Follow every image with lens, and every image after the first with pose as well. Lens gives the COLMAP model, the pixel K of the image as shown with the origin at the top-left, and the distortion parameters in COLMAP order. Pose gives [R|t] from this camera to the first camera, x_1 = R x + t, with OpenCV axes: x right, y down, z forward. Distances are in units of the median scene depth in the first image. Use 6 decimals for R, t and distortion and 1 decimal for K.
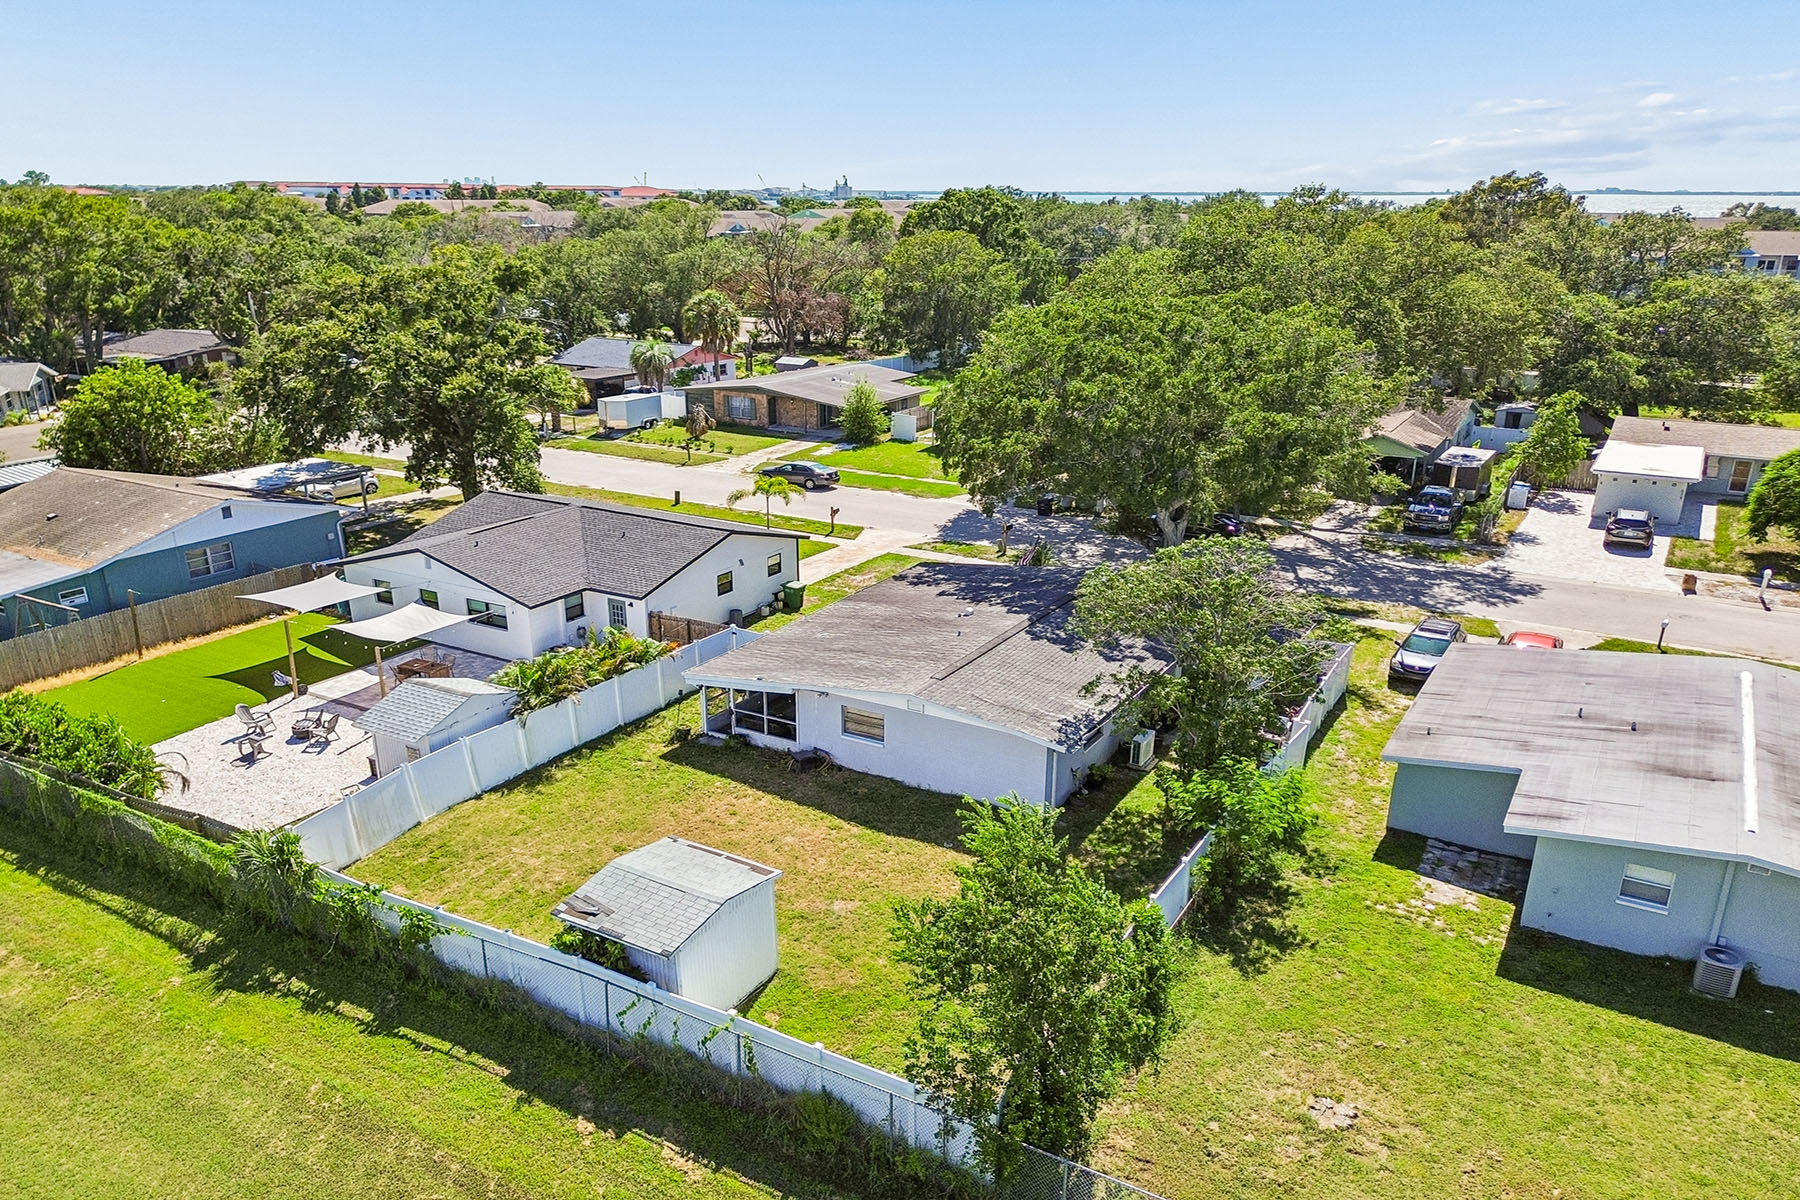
lens RADIAL K [[1317.3, 0, 903.0], [0, 1317.3, 637.9], [0, 0, 1]] dist [0.077892, -0.073265]
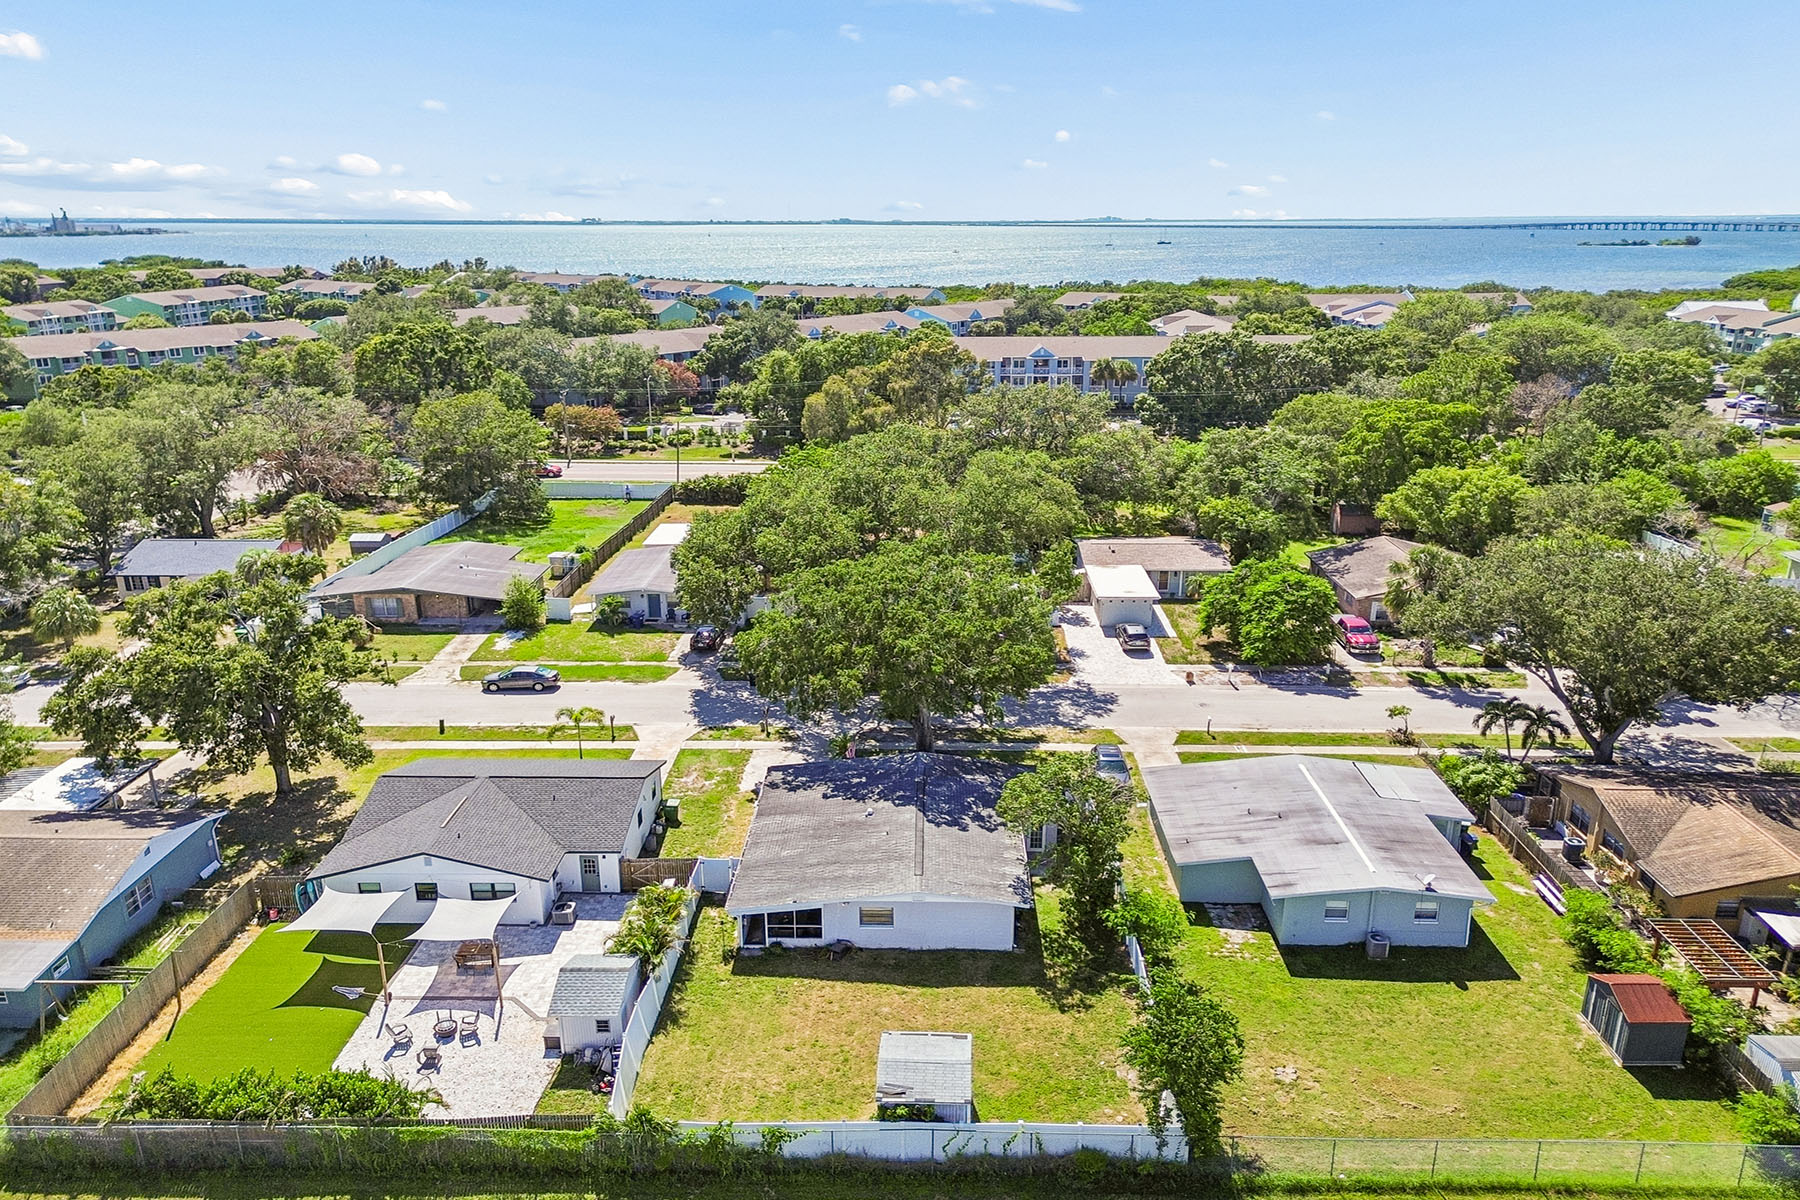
lens RADIAL K [[1325.8, 0, 896.0], [0, 1325.8, 610.0], [0, 0, 1]] dist [0.063925, -0.055723]
pose [[0.874912, -0.143549, 0.462517, -0.623096], [0.160232, 0.987074, 0.003253, -0.262210], [-0.457005, 0.071264, 0.886605, -0.338548]]
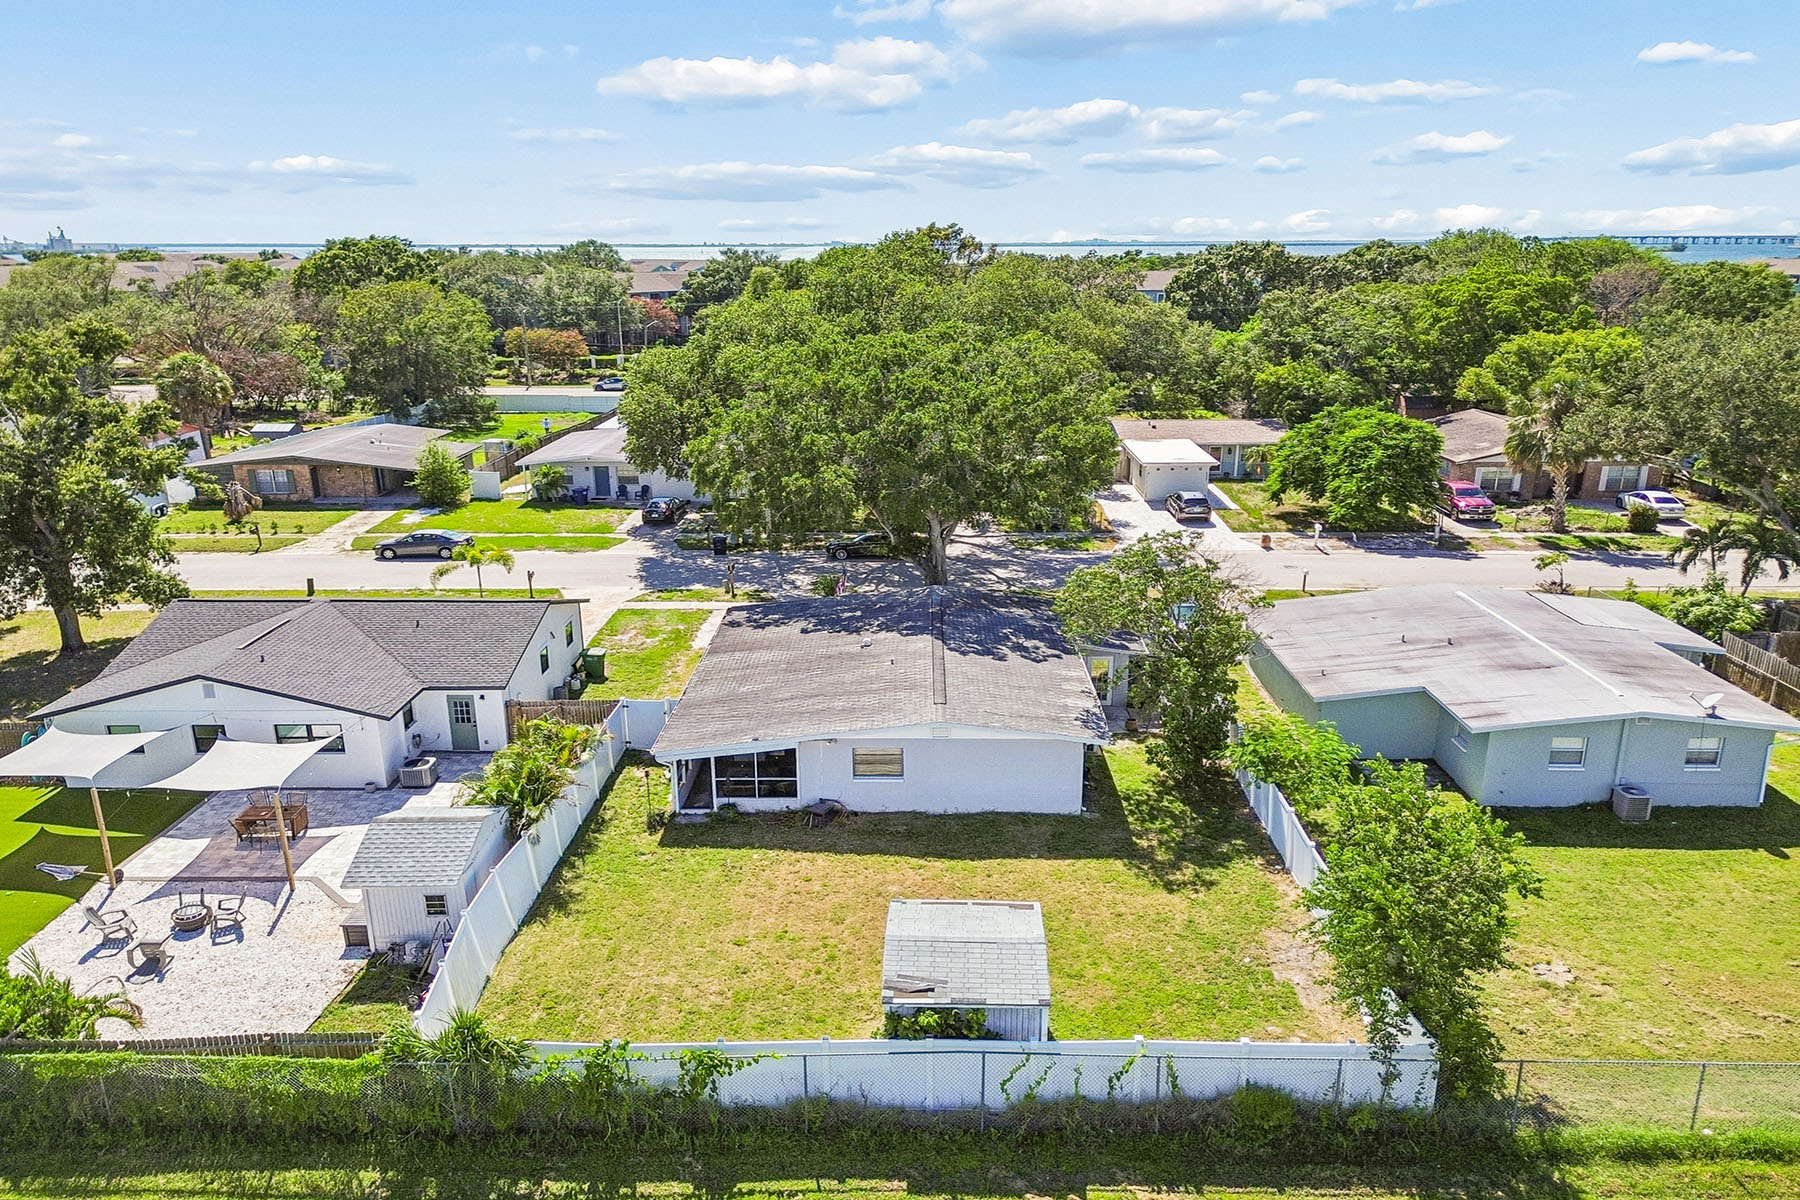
lens RADIAL K [[1307.6, 0, 892.6], [0, 1307.6, 599.9], [0, 0, 1]] dist [0.068138, -0.067715]
pose [[0.872810, -0.138132, 0.468106, -0.442479], [0.165681, 0.986016, -0.017961, -0.033620], [-0.459079, 0.093233, 0.883490, 0.115058]]
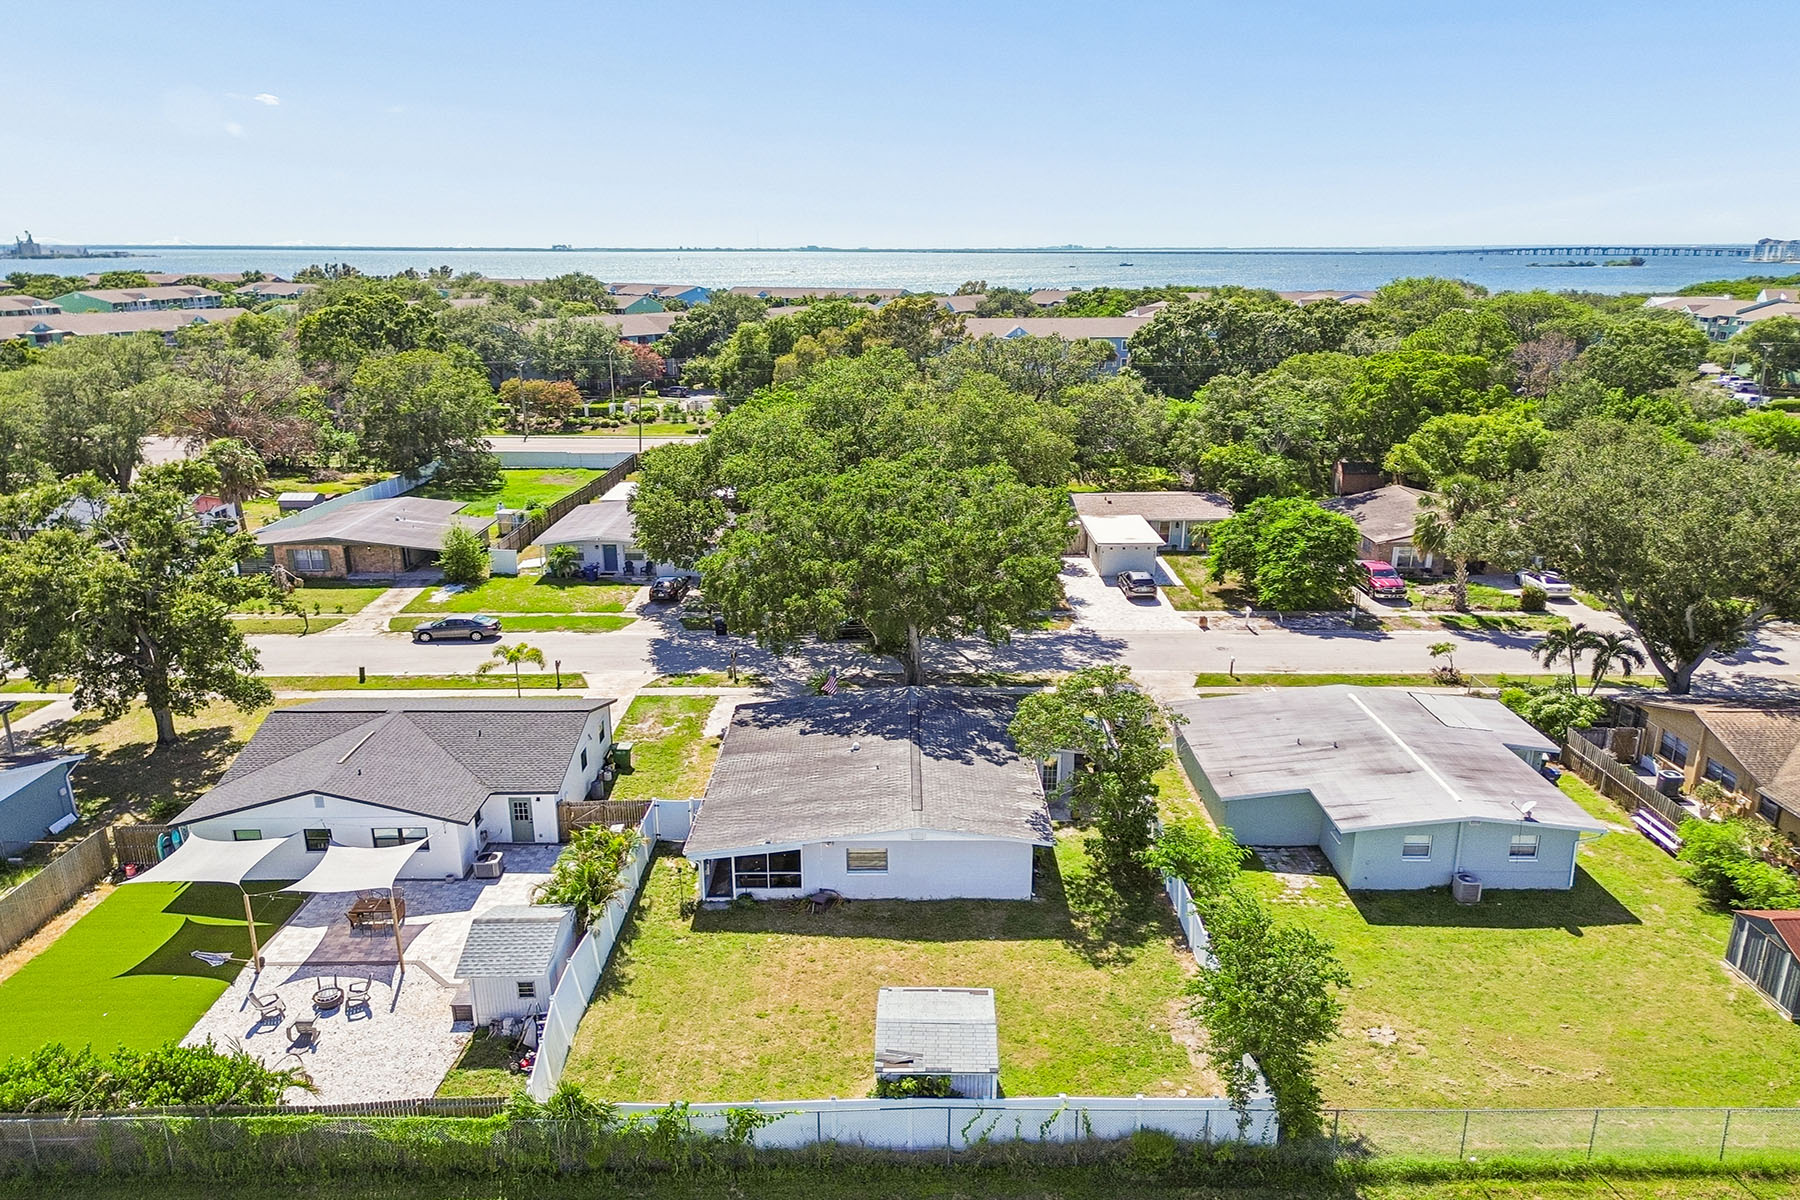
lens RADIAL K [[1305.2, 0, 899.9], [0, 1305.2, 603.4], [0, 0, 1]] dist [0.064709, -0.059949]
pose [[0.861279, -0.139860, 0.488506, -0.538860], [0.167587, 0.985768, -0.013244, -0.140814], [-0.479701, 0.093274, 0.872460, -0.088639]]
